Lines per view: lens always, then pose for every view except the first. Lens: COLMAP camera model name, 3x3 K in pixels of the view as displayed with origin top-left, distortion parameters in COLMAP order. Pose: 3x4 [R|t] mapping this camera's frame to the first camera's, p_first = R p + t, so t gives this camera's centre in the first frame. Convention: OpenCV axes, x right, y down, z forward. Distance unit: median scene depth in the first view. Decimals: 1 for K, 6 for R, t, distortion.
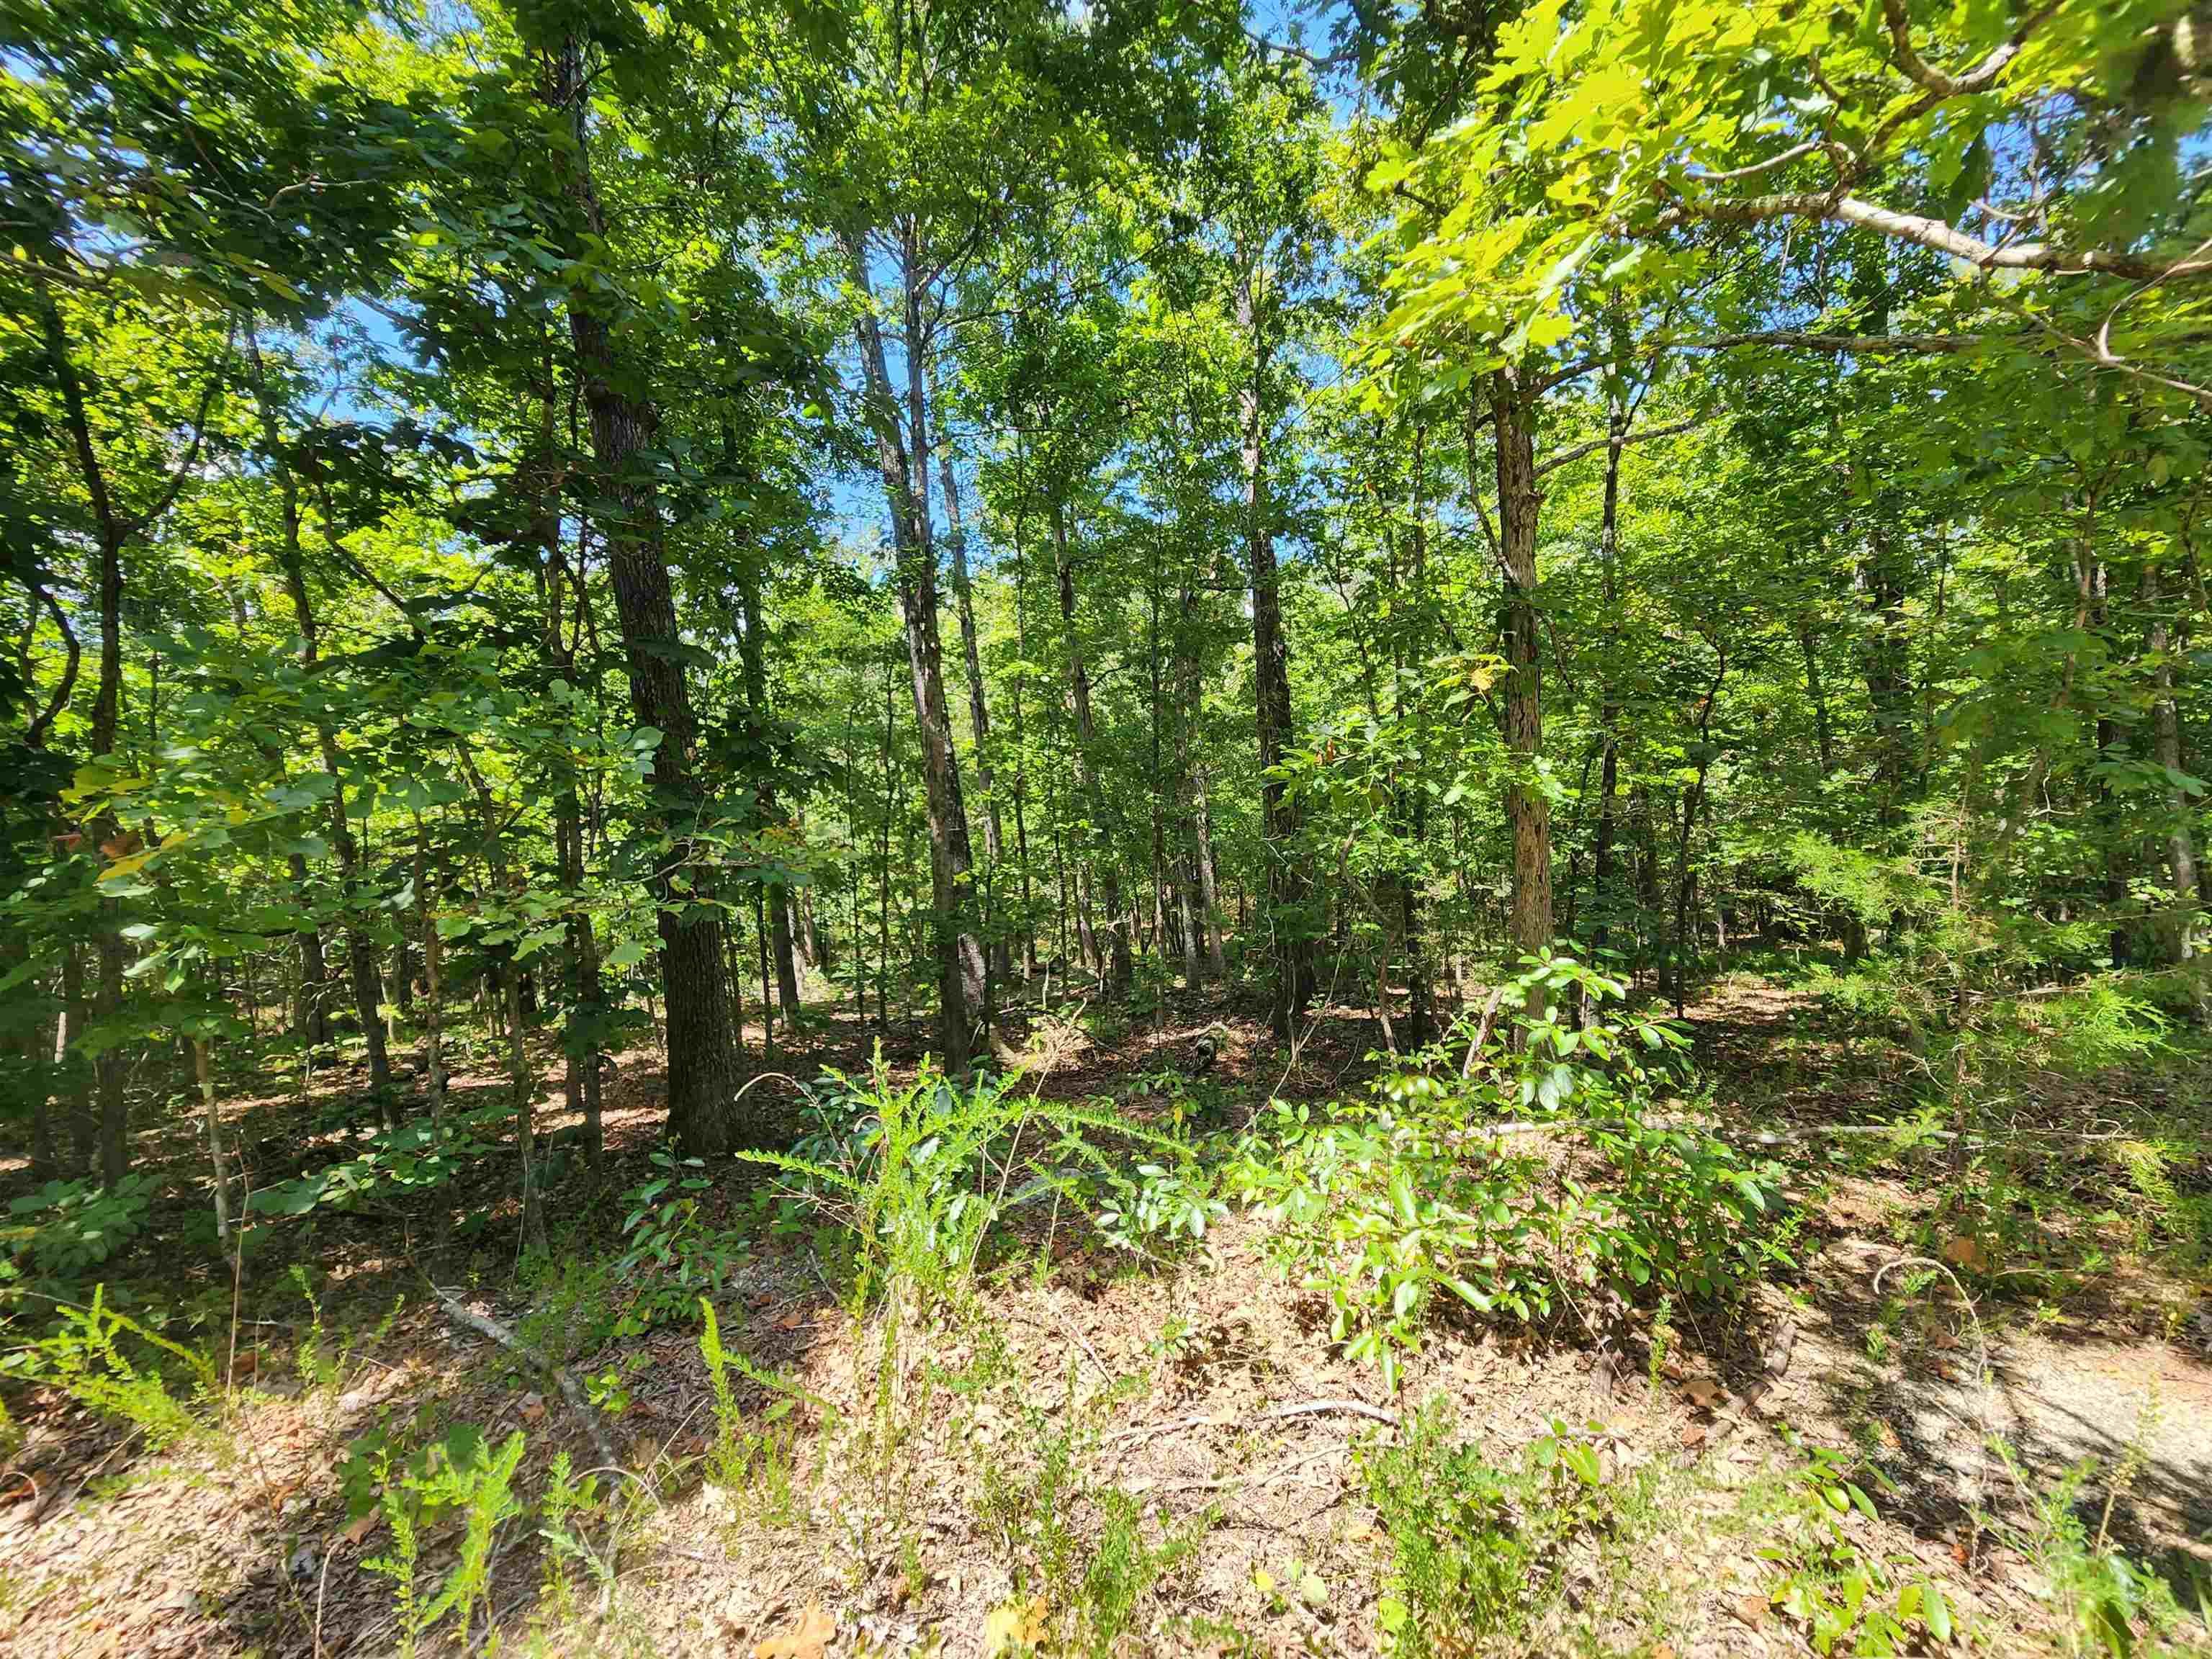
lens RADIAL K [[915.8, 0, 1109.7], [0, 915.8, 818.9], [0, 0, 1]] dist [0.001705, -0.000252]
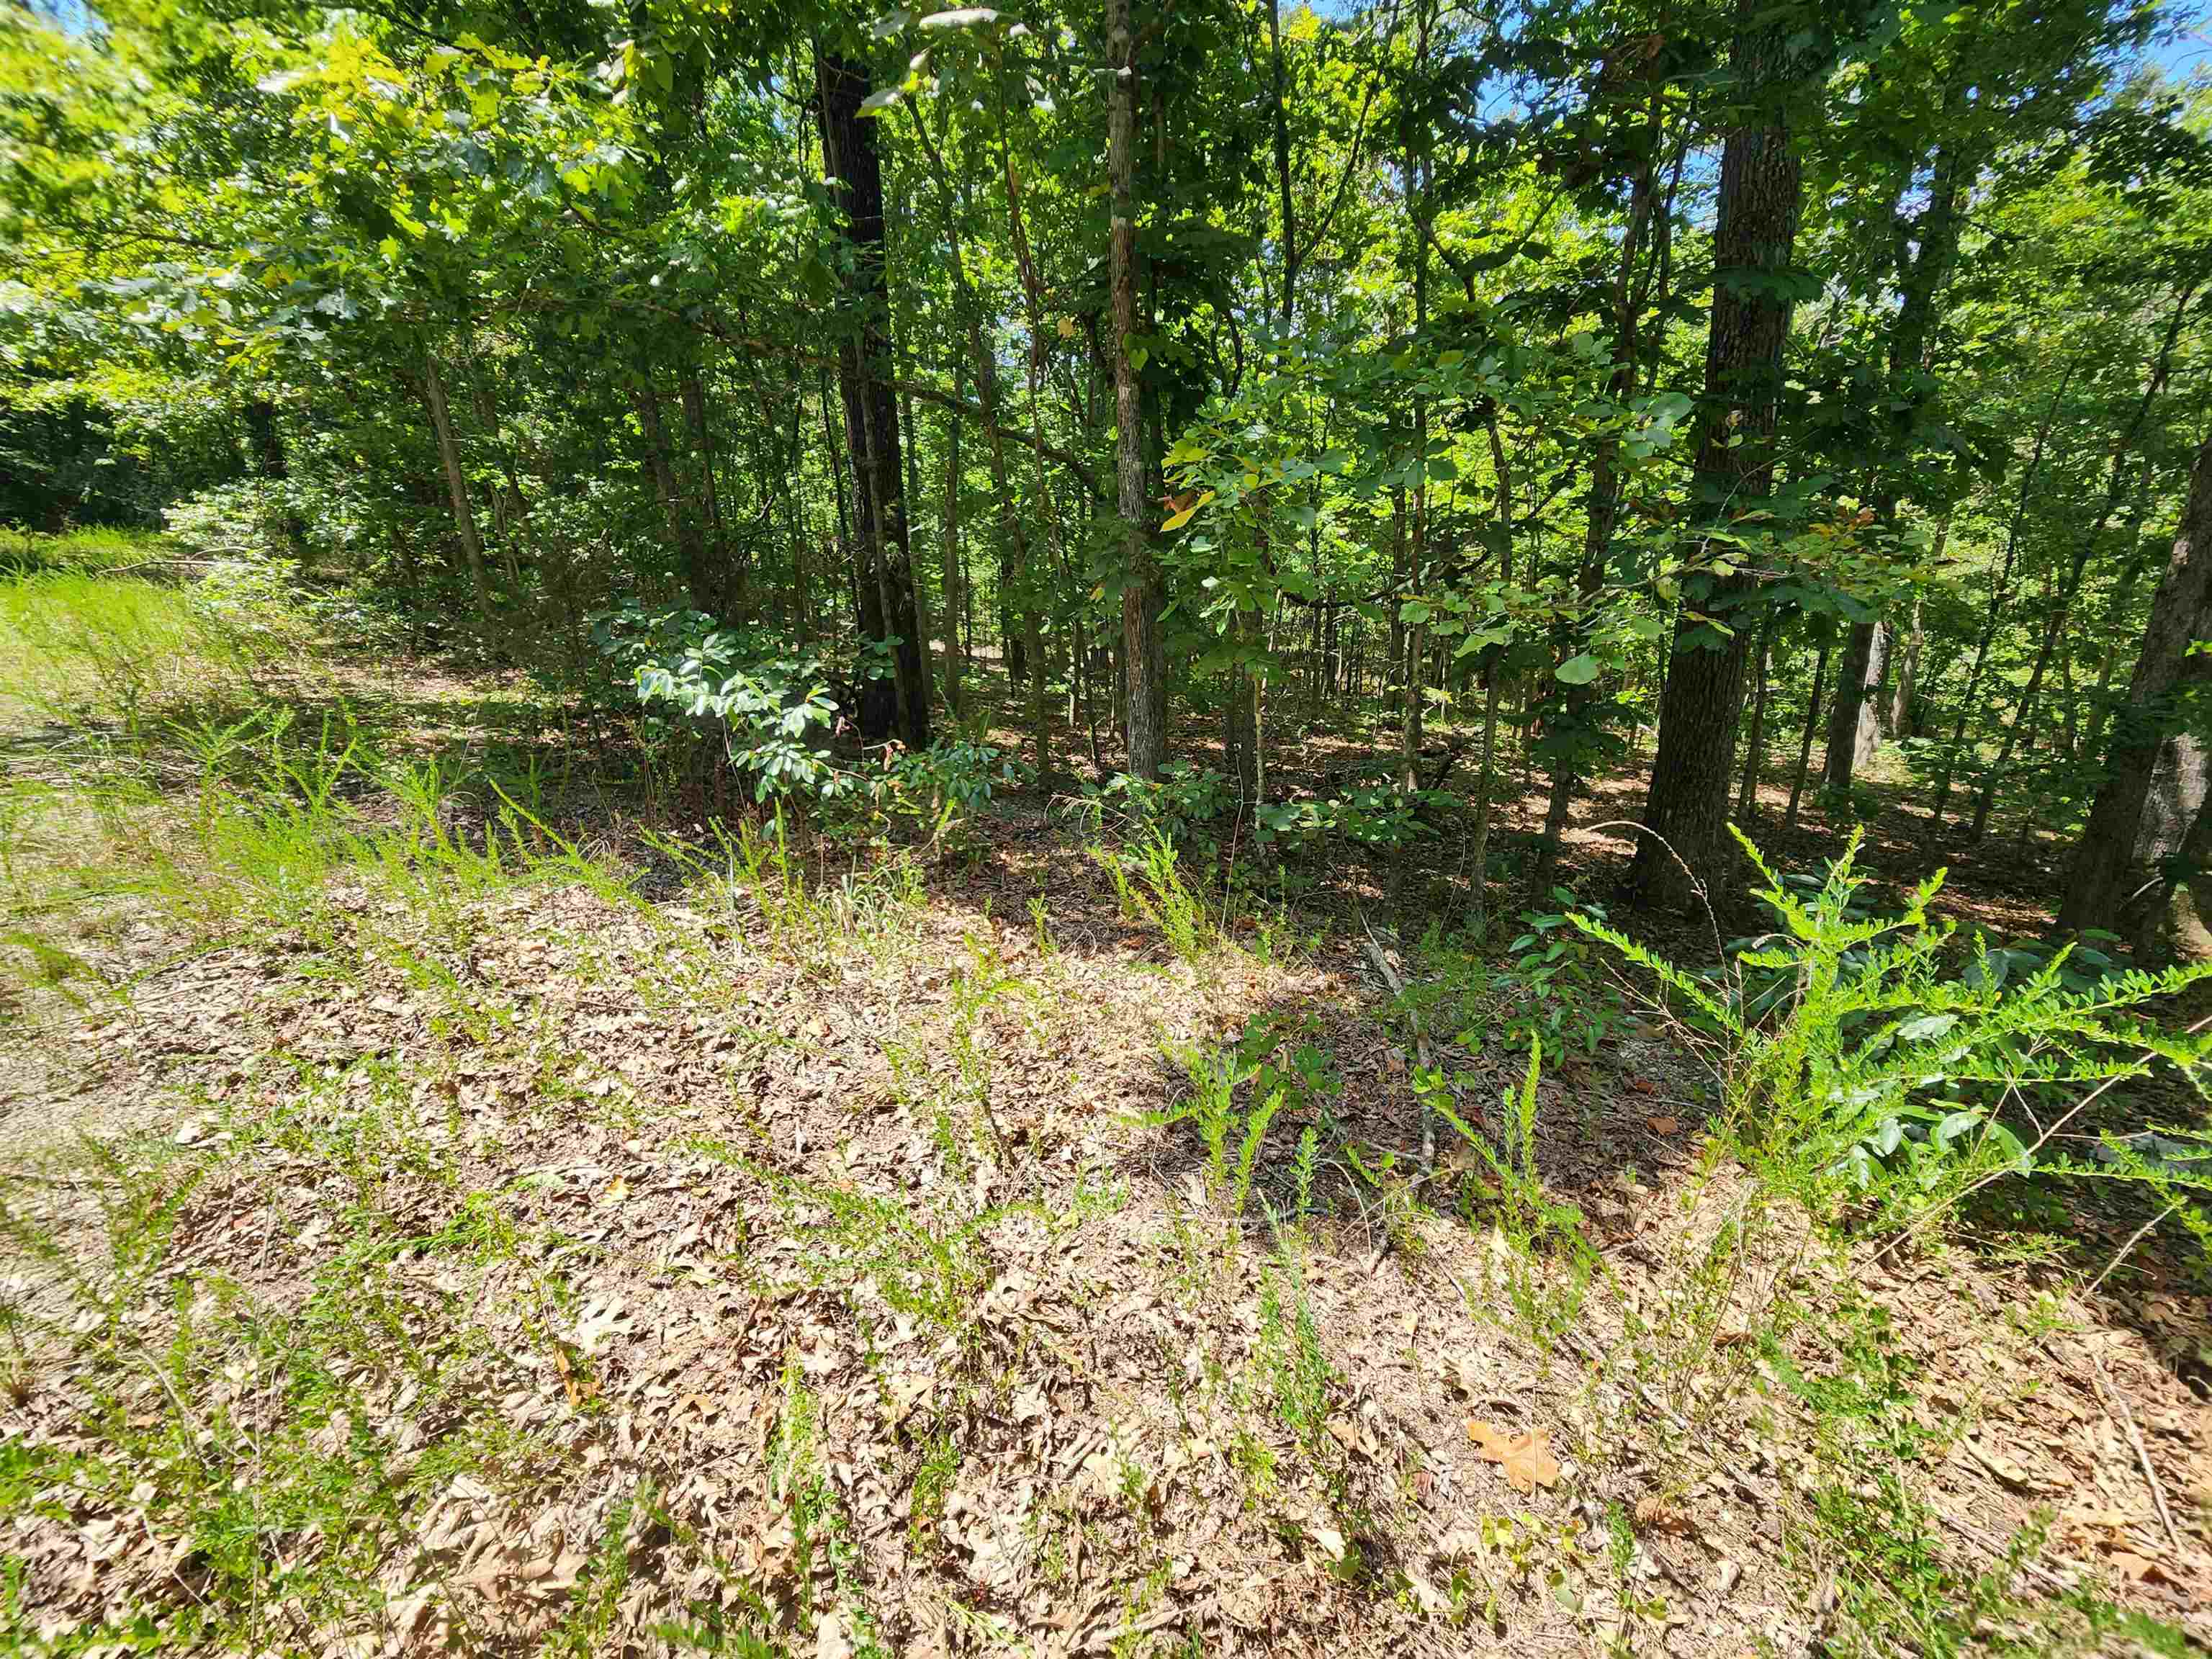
lens RADIAL K [[903.4, 0, 1093.8], [0, 903.4, 829.9], [0, 0, 1]] dist [0.002085, -0.004663]
pose [[0.487994, 0.304423, -0.818040, -0.001745], [-0.035772, 0.943396, 0.329734, 0.012988], [0.872114, -0.131645, 0.471261, 0.074365]]
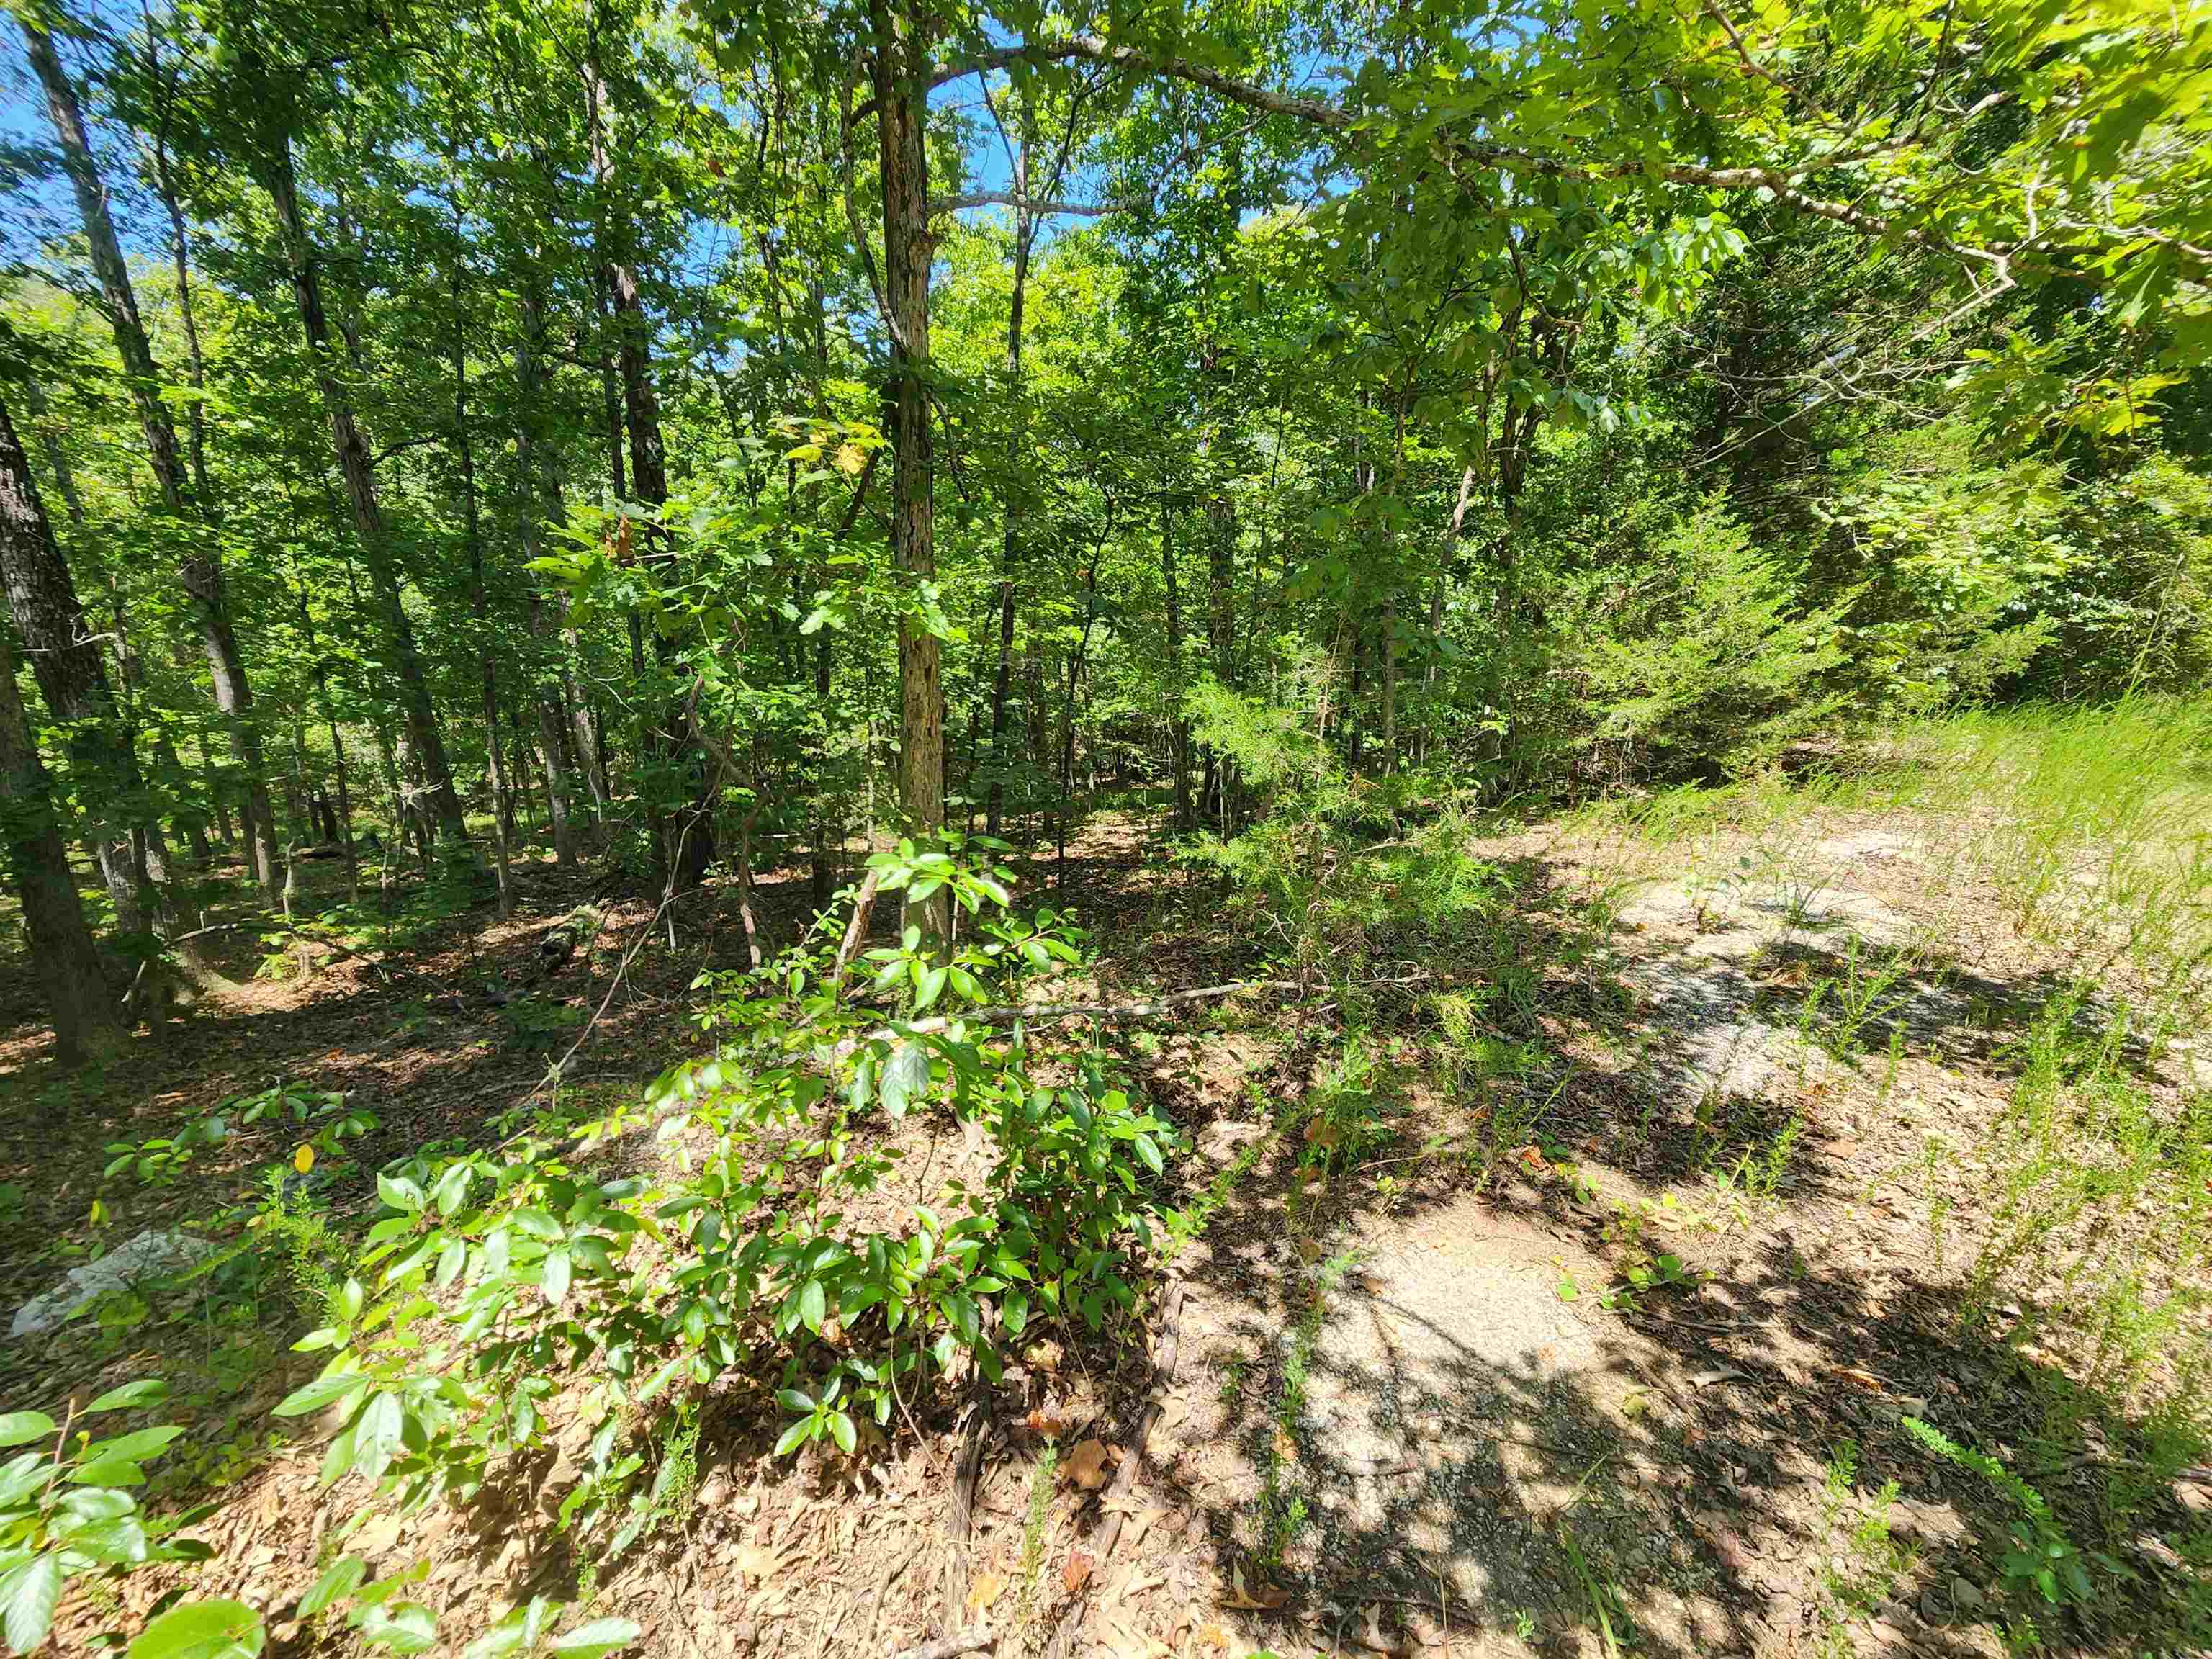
lens RADIAL K [[905.2, 0, 1097.9], [0, 905.2, 820.4], [0, 0, 1]] dist [0.001513, 0.000232]
pose [[0.828041, -0.055445, 0.557919, 0.089800], [-0.036091, 0.987763, 0.151728, 0.008916], [-0.559505, -0.145773, 0.815907, 0.153774]]
